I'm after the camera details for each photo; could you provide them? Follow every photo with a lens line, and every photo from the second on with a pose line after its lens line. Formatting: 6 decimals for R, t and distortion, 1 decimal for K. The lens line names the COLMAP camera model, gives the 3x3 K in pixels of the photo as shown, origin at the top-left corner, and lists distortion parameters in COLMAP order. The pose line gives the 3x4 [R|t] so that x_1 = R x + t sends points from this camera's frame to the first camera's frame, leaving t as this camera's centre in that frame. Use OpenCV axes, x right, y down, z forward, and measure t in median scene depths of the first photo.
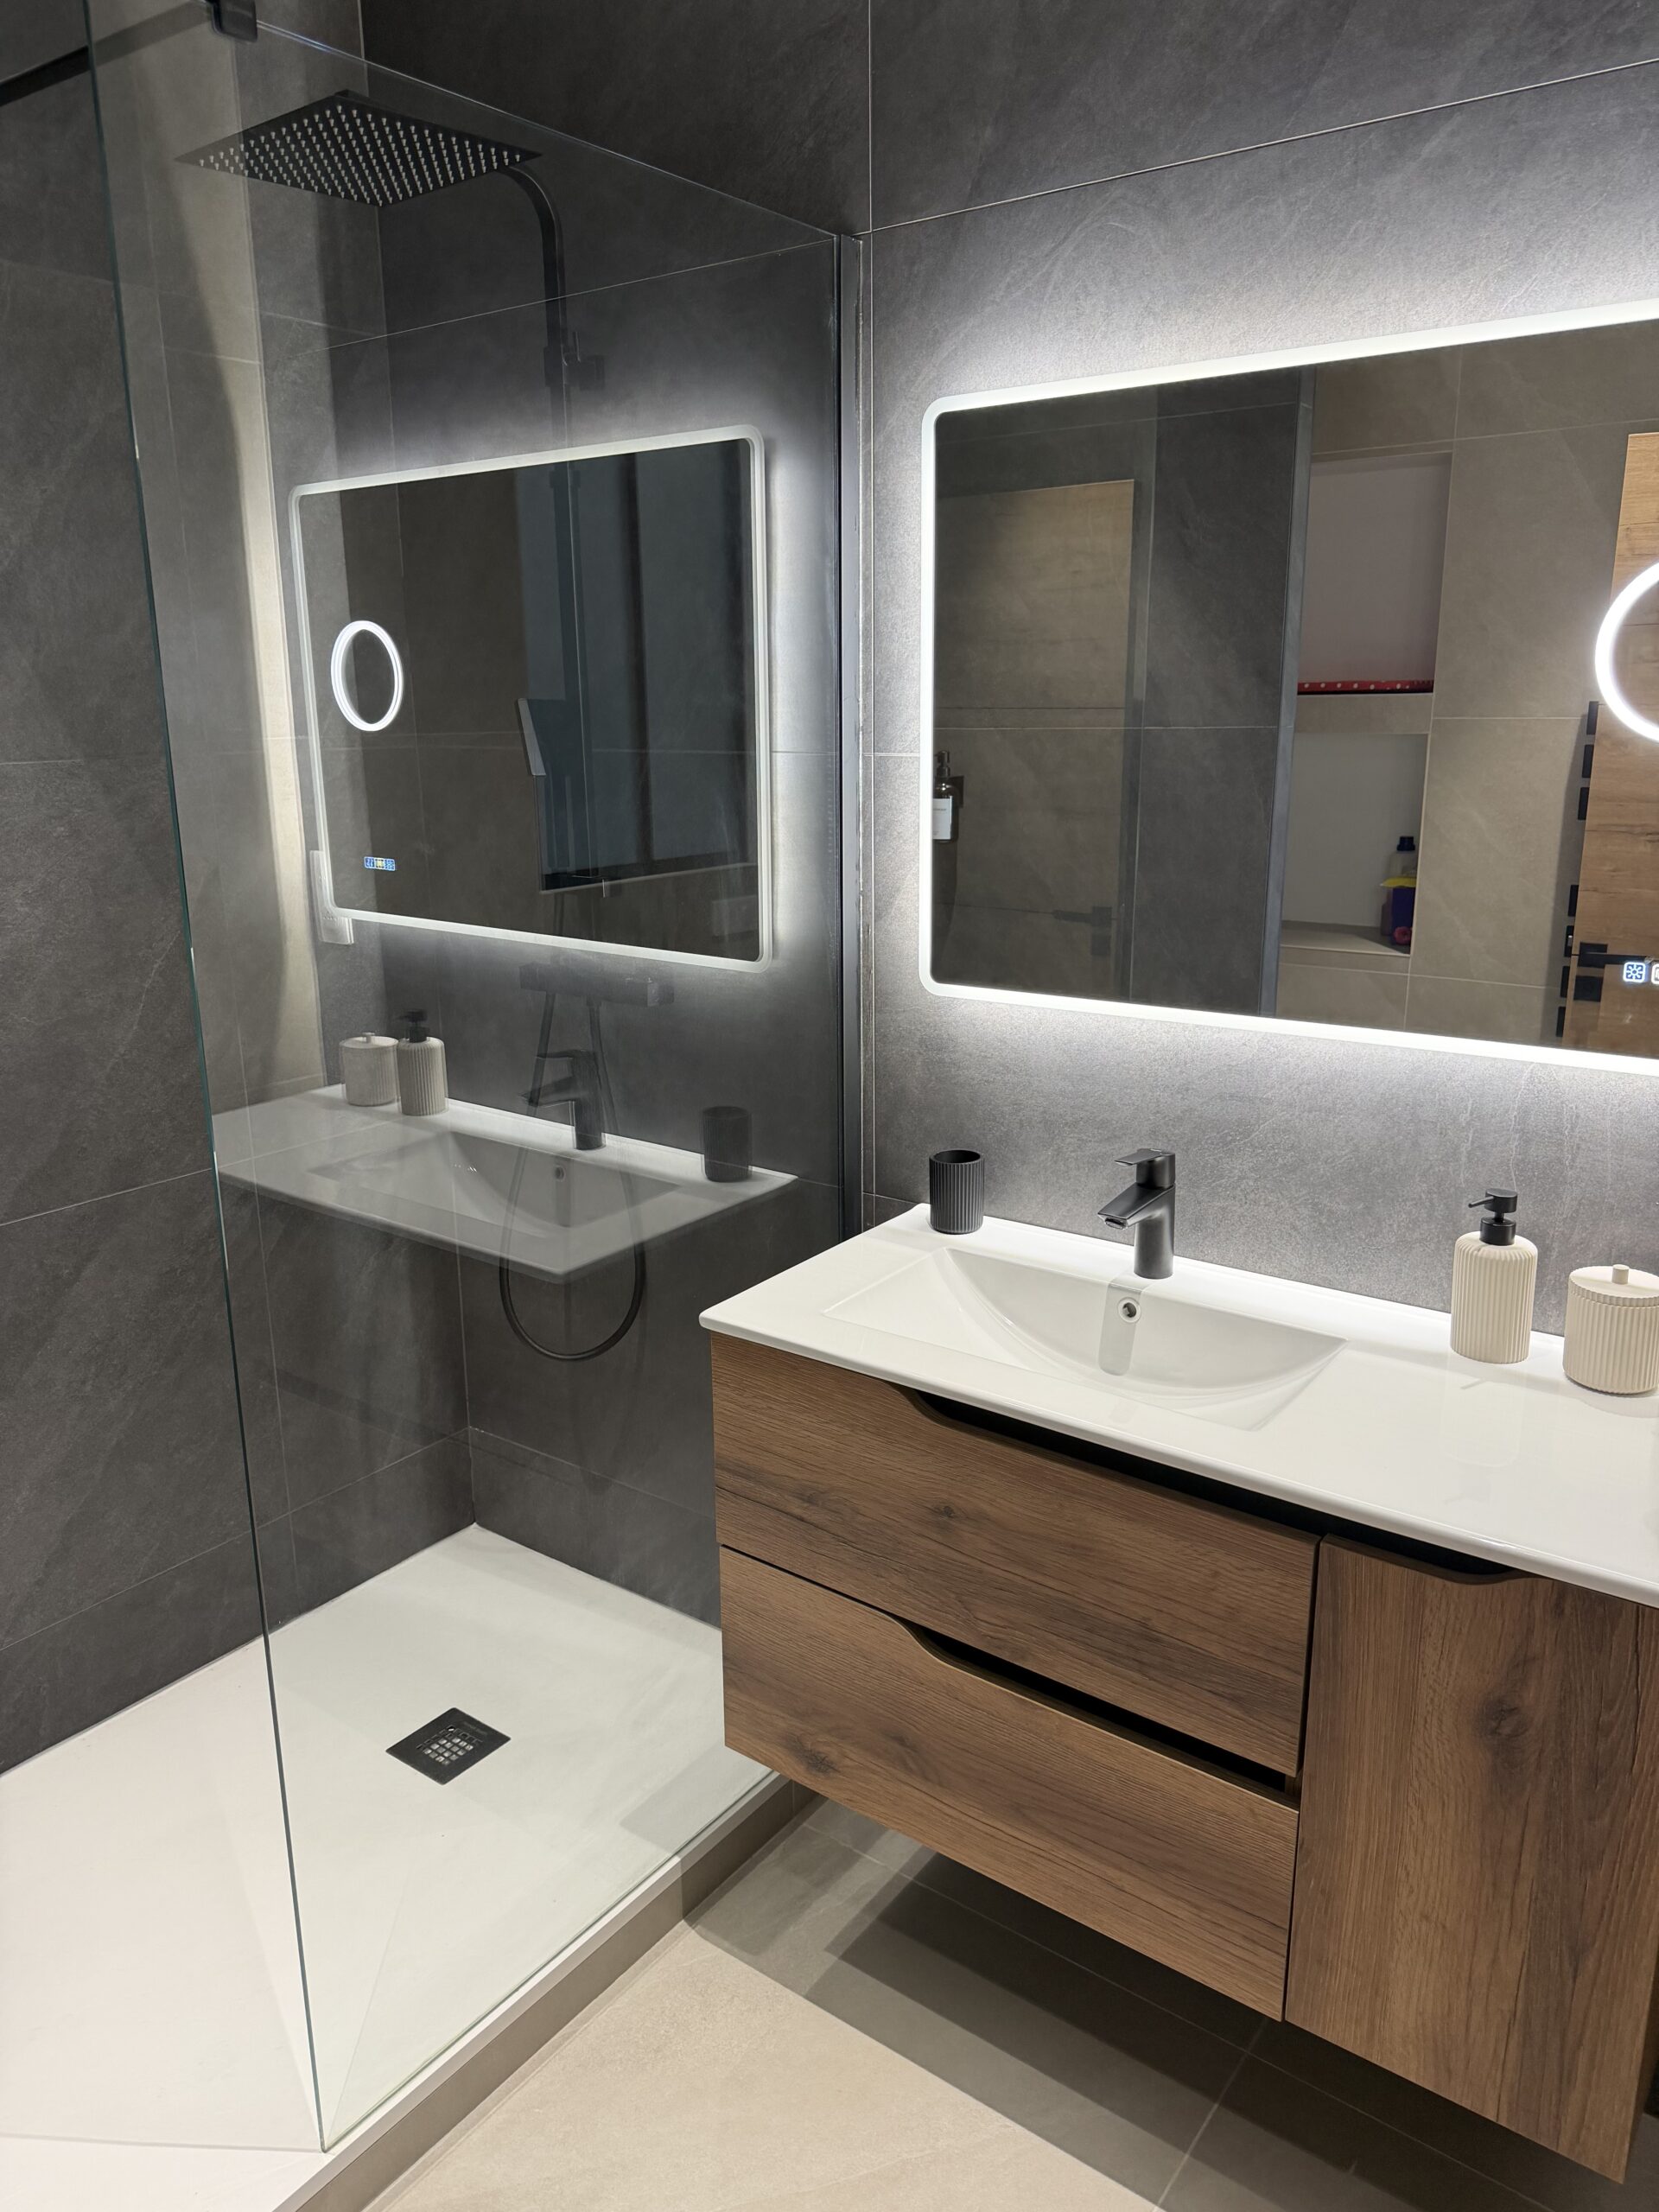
lens RADIAL K [[1587.4, 0, 829.5], [0, 1587.4, 1106.0], [0, 0, 1]] dist [0.031091, -0.027324]
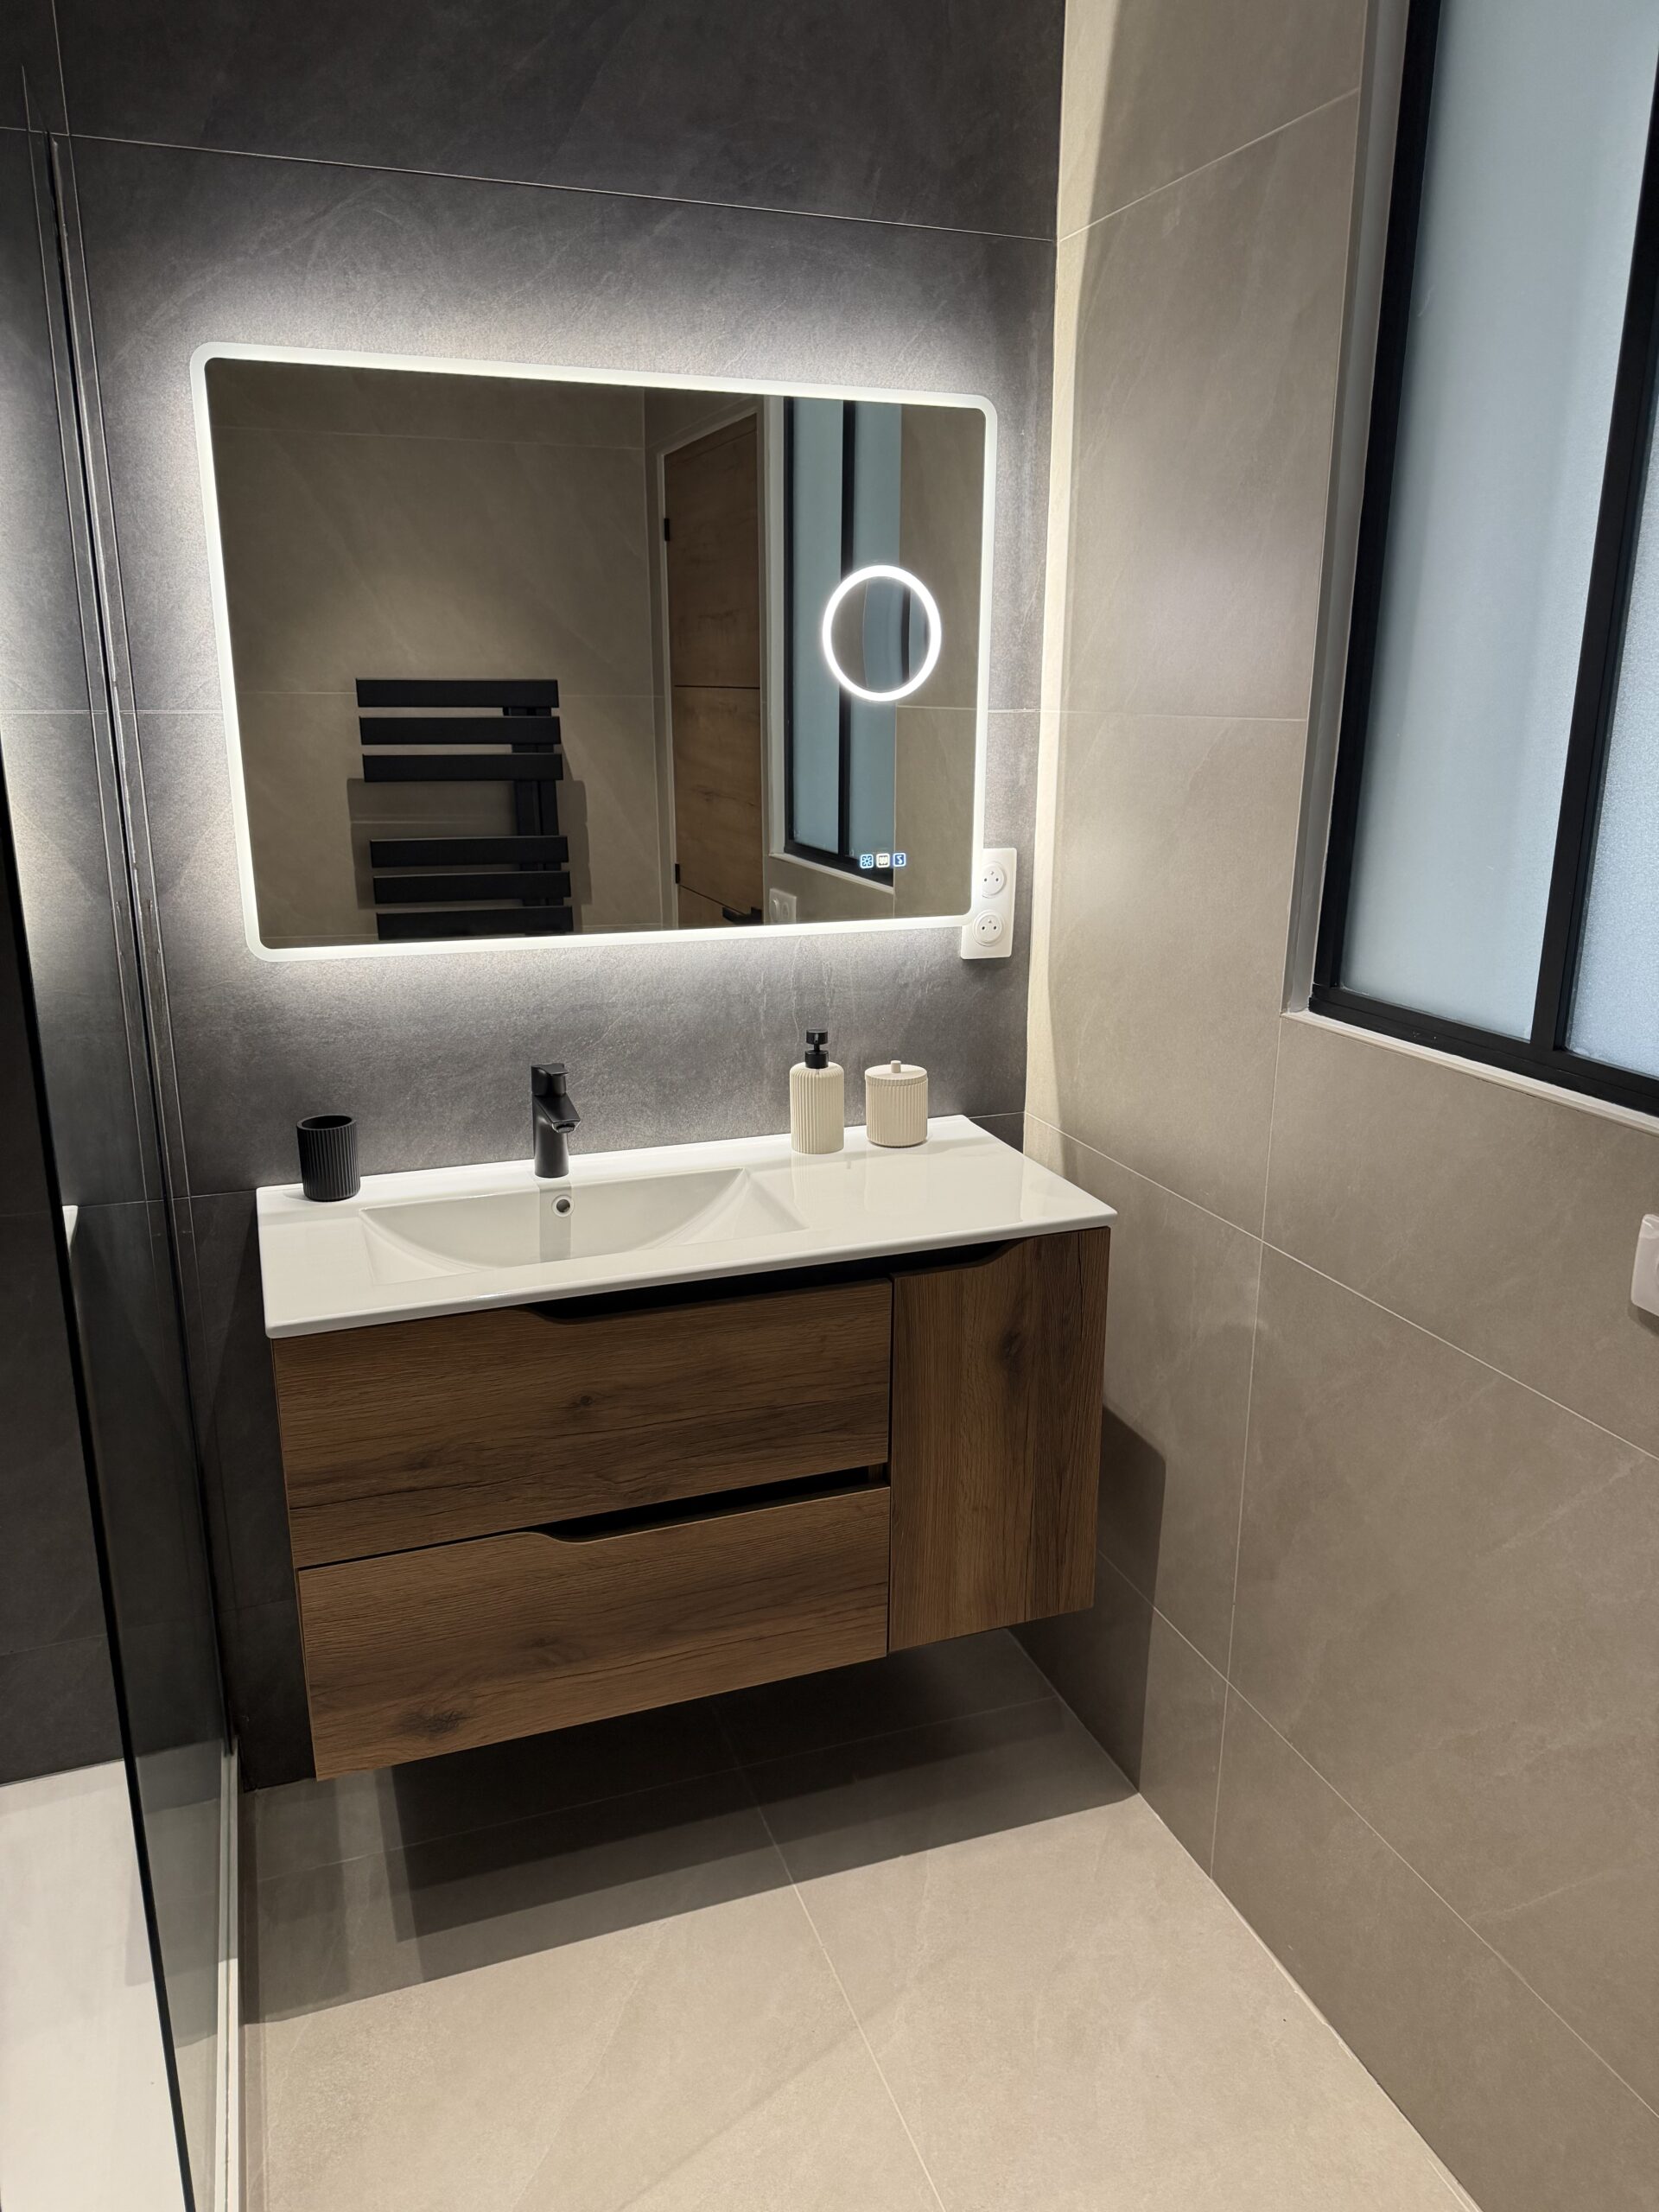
lens RADIAL K [[1568.6, 0, 838.5], [0, 1568.6, 1117.6], [0, 0, 1]] dist [0.088396, -0.103111]
pose [[0.552341, -0.206537, 0.807627, -0.641426], [0.204490, 0.972790, 0.108922, -0.015336], [-0.808148, 0.104990, 0.579547, 0.195087]]
